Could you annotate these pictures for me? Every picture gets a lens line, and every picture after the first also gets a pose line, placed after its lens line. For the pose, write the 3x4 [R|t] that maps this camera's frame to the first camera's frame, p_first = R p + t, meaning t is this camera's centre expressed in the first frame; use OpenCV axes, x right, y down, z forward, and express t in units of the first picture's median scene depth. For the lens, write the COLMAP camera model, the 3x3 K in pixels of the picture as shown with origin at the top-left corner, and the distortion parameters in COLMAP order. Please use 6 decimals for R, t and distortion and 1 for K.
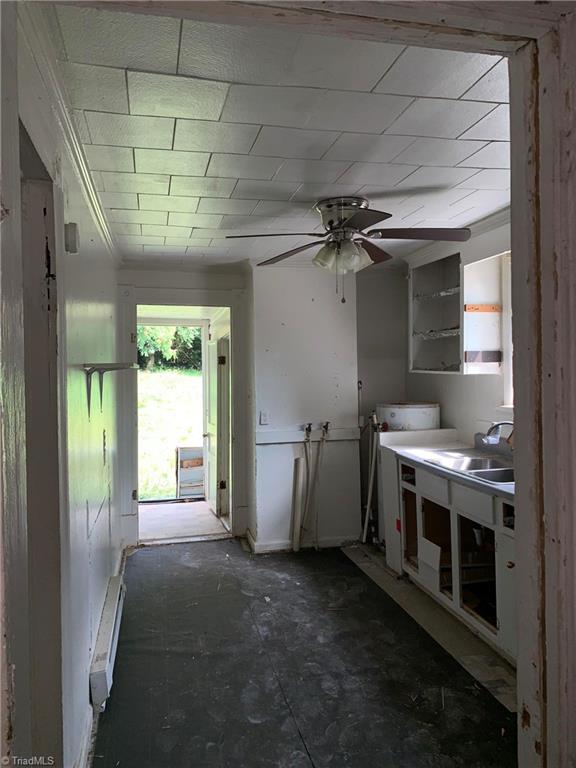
lens RADIAL K [[608.2, 0, 288.0], [0, 608.2, 384.0], [0, 0, 1]] dist [0.000182, -0.000530]
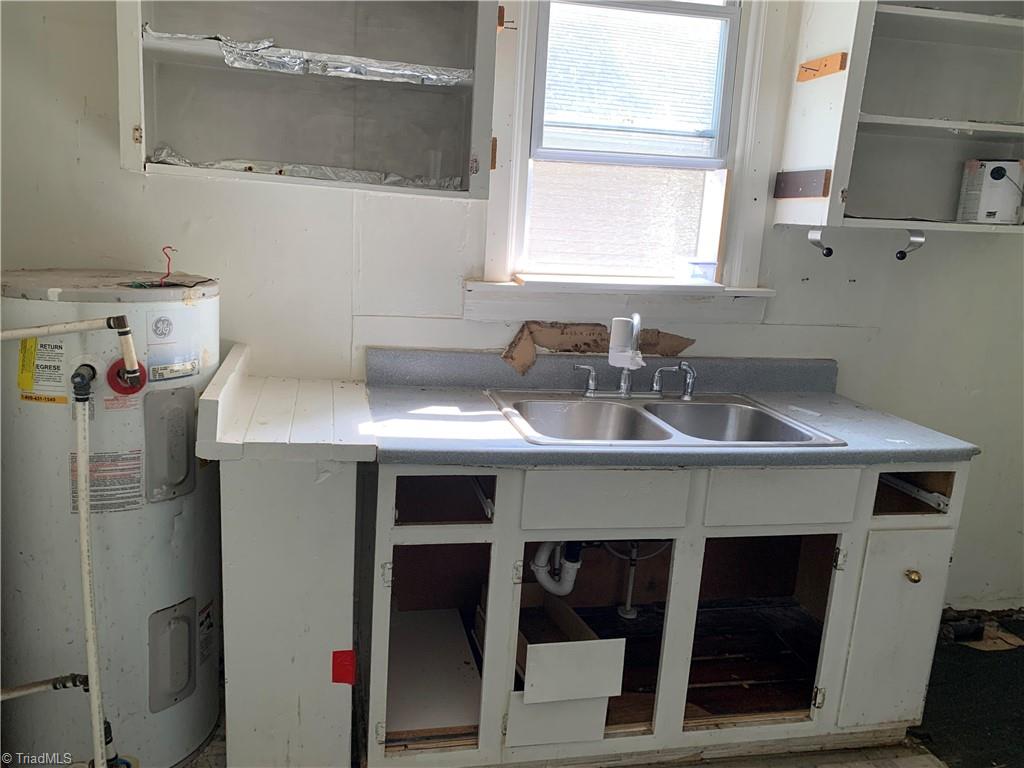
lens RADIAL K [[810.9, 0, 512.0], [0, 810.9, 384.0], [0, 0, 1]] dist [0.000182, -0.000530]
pose [[0.008660, -0.184206, 0.982849, -0.258843], [-0.028251, 0.982449, 0.184380, 0.004596], [-0.999563, -0.029363, 0.003304, 1.108646]]
